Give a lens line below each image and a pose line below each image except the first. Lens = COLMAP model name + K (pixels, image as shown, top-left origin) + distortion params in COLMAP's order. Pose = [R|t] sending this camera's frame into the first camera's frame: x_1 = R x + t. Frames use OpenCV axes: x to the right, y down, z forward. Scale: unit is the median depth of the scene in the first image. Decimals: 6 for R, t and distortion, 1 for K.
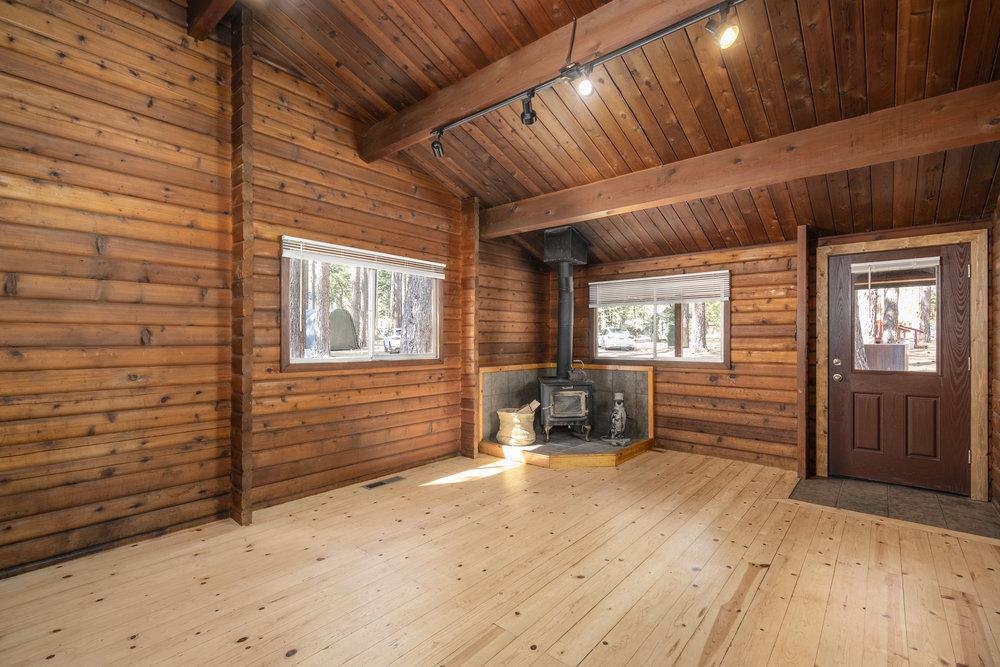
lens RADIAL K [[449.0, 0, 487.5], [0, 449.0, 332.4], [0, 0, 1]] dist [-0.001942, 0.000487]
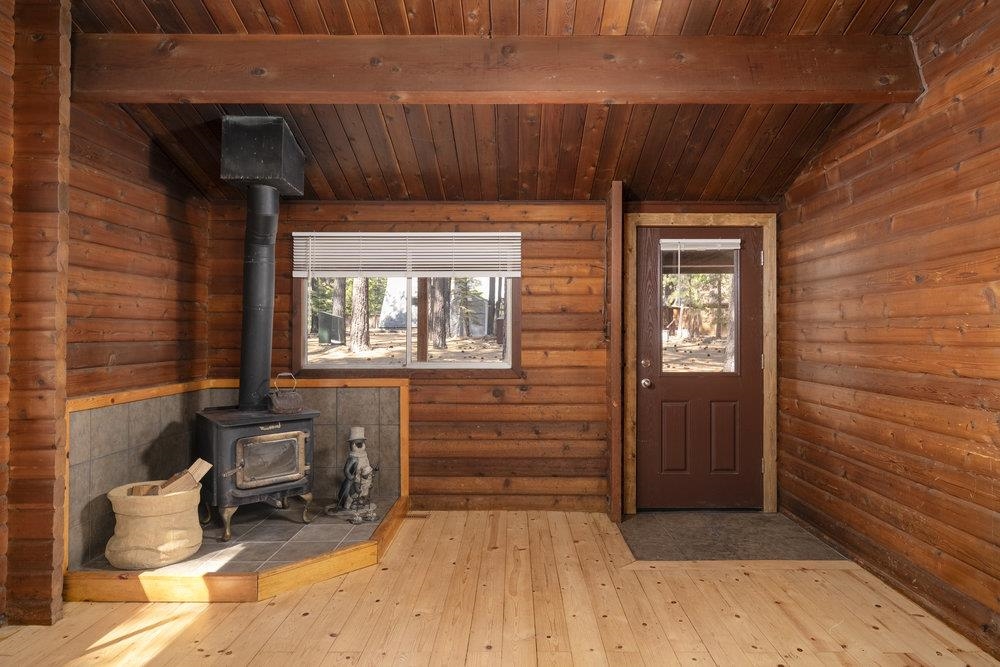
lens RADIAL K [[618.0, 0, 512.2], [0, 618.0, 323.0], [0, 0, 1]] dist [-0.002483, 0.000634]
pose [[0.751436, 0.011888, 0.659699, -0.094089], [-0.011049, 0.999924, -0.005434, 0.004178], [-0.659714, -0.003206, 0.751510, 0.315617]]
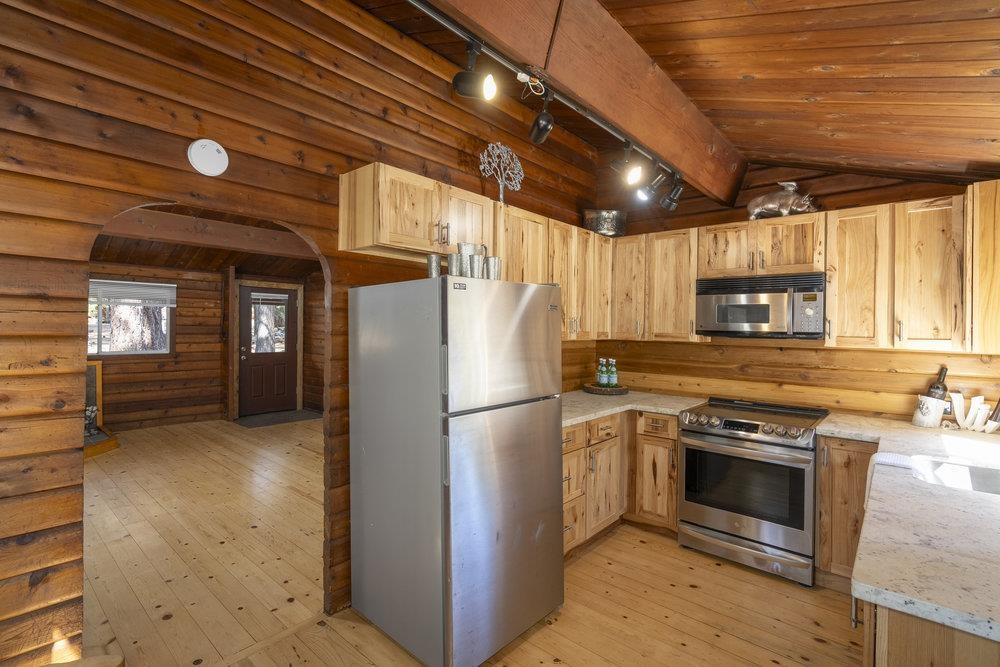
lens RADIAL K [[469.7, 0, 500.0], [0, 469.7, 333.5], [0, 0, 1]] dist [0.009464, 0.000092]
pose [[0.003856, -0.009286, 0.999949, -0.910202], [-0.028425, 0.999552, 0.009392, -0.033781], [-0.999588, -0.028460, 0.003591, 0.022009]]
